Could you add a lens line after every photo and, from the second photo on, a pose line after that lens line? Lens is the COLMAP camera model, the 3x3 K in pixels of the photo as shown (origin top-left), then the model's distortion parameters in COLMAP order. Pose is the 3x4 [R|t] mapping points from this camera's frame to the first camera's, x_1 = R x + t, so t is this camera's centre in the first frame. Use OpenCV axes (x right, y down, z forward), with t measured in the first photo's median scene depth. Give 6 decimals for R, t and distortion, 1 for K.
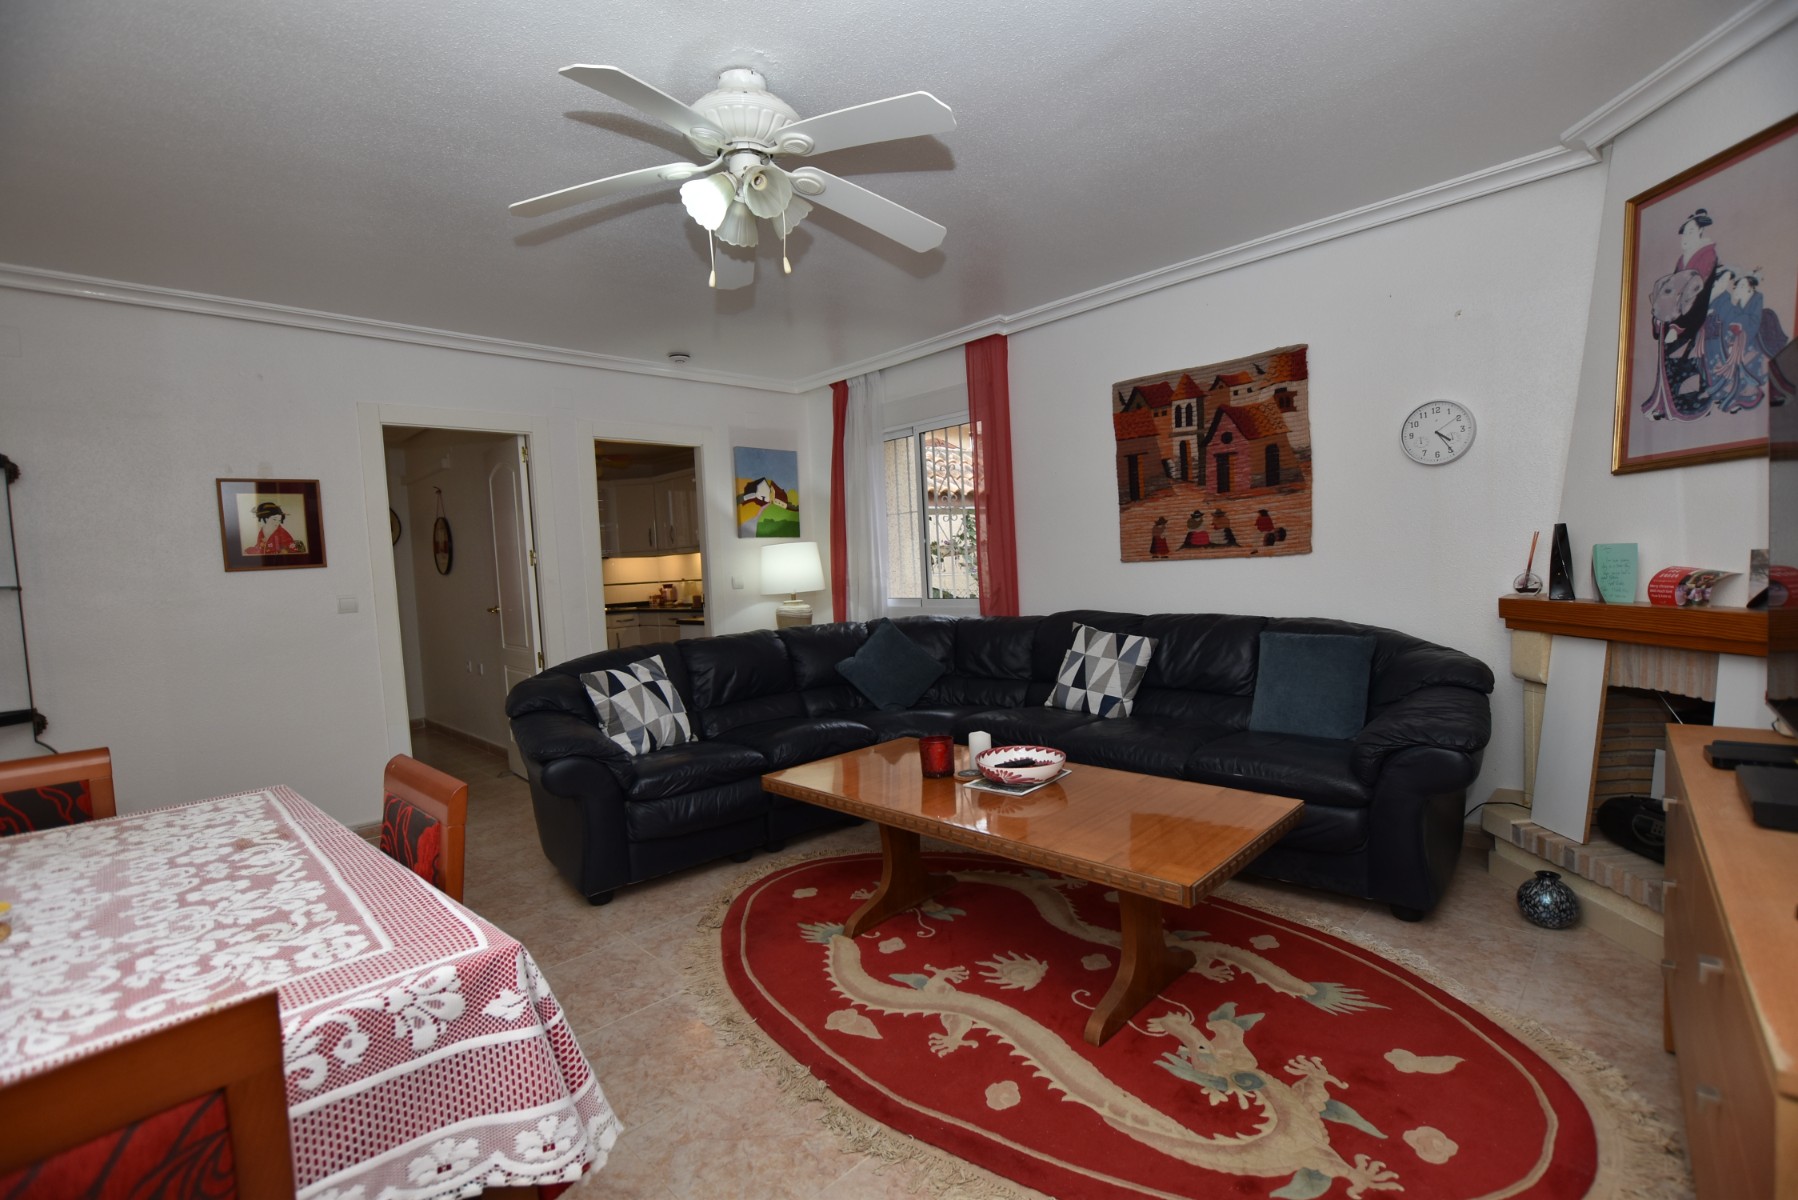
lens RADIAL K [[799.5, 0, 903.1], [0, 799.5, 603.9], [0, 0, 1]] dist [-0.029955, 0.004874]
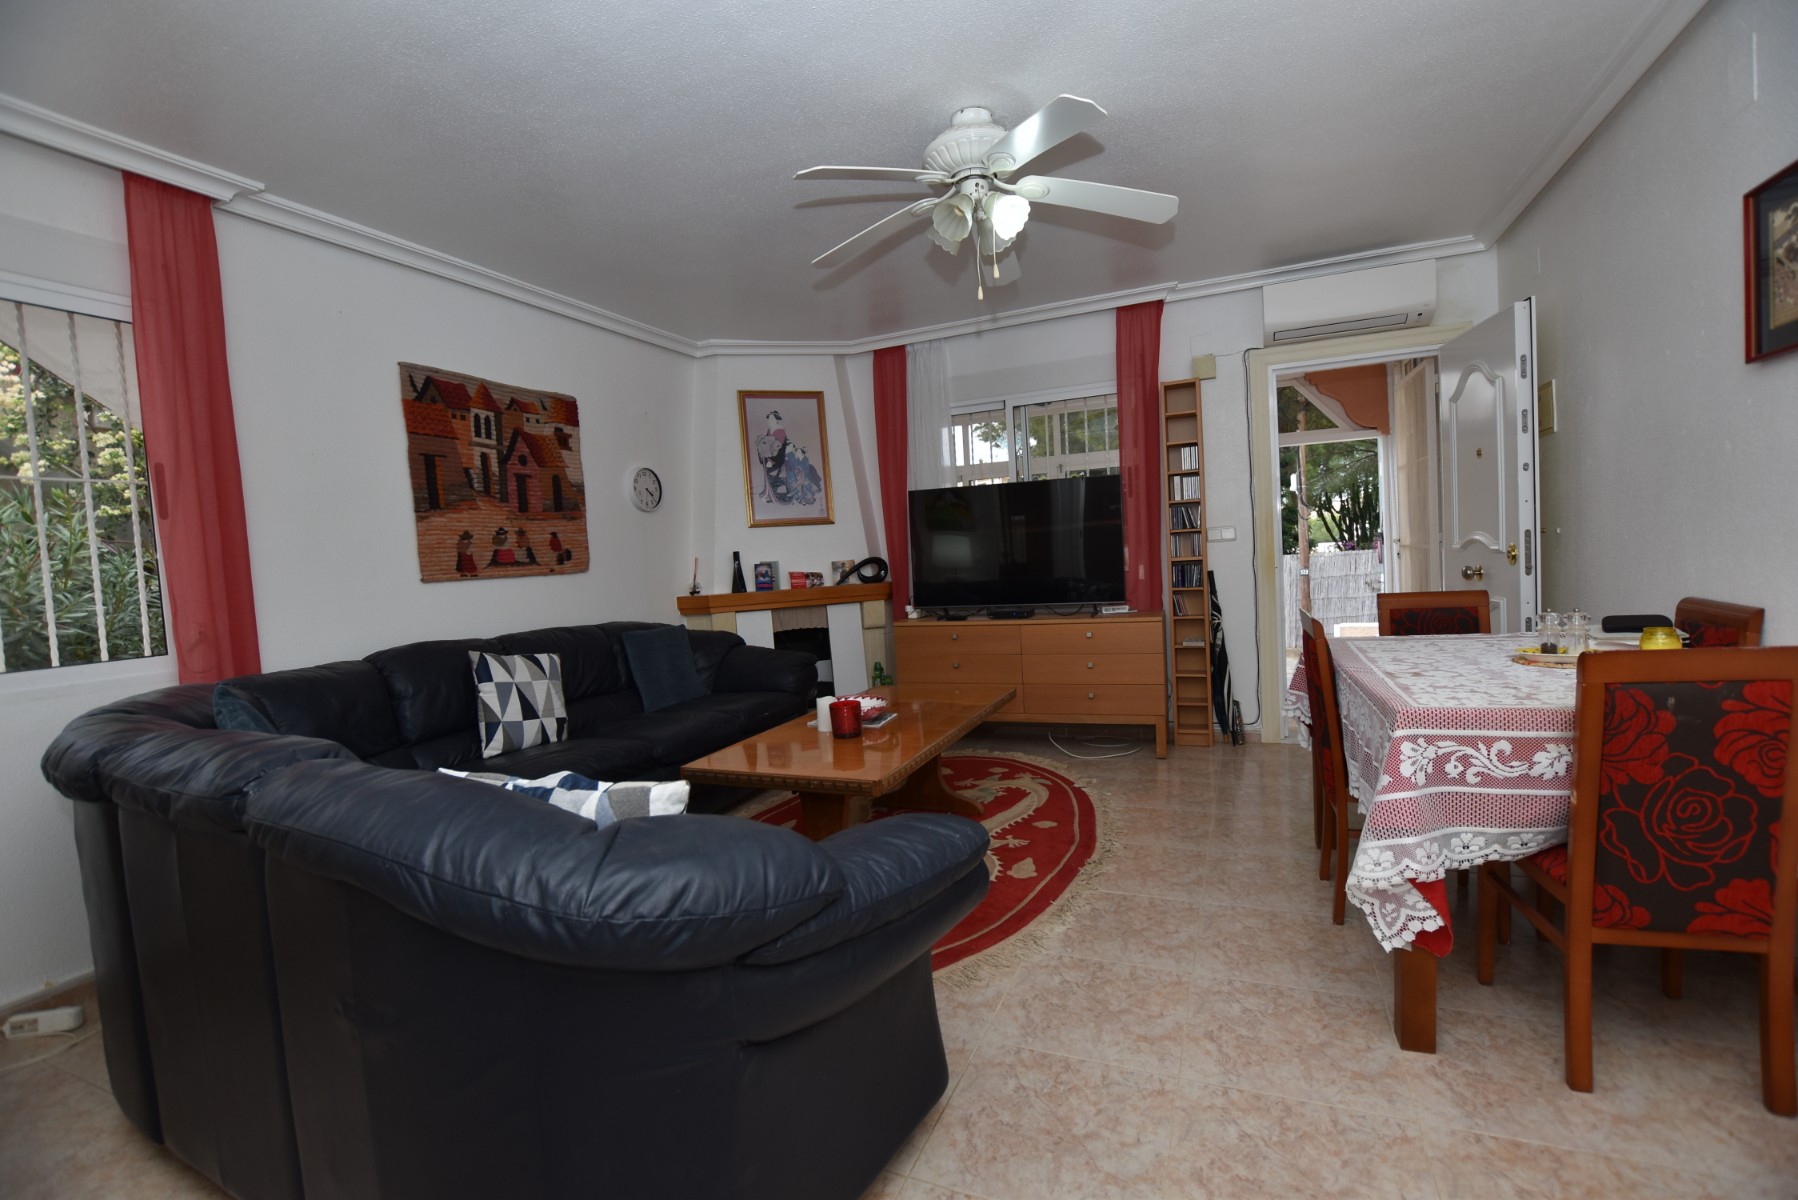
lens RADIAL K [[799.5, 0, 909.2], [0, 799.5, 603.0], [0, 0, 1]] dist [-0.029955, 0.004874]
pose [[-0.371879, 0.014119, 0.928174, -0.740670], [0.122708, 0.991858, 0.034076, 0.002059], [-0.920135, 0.126566, -0.370583, 0.948542]]
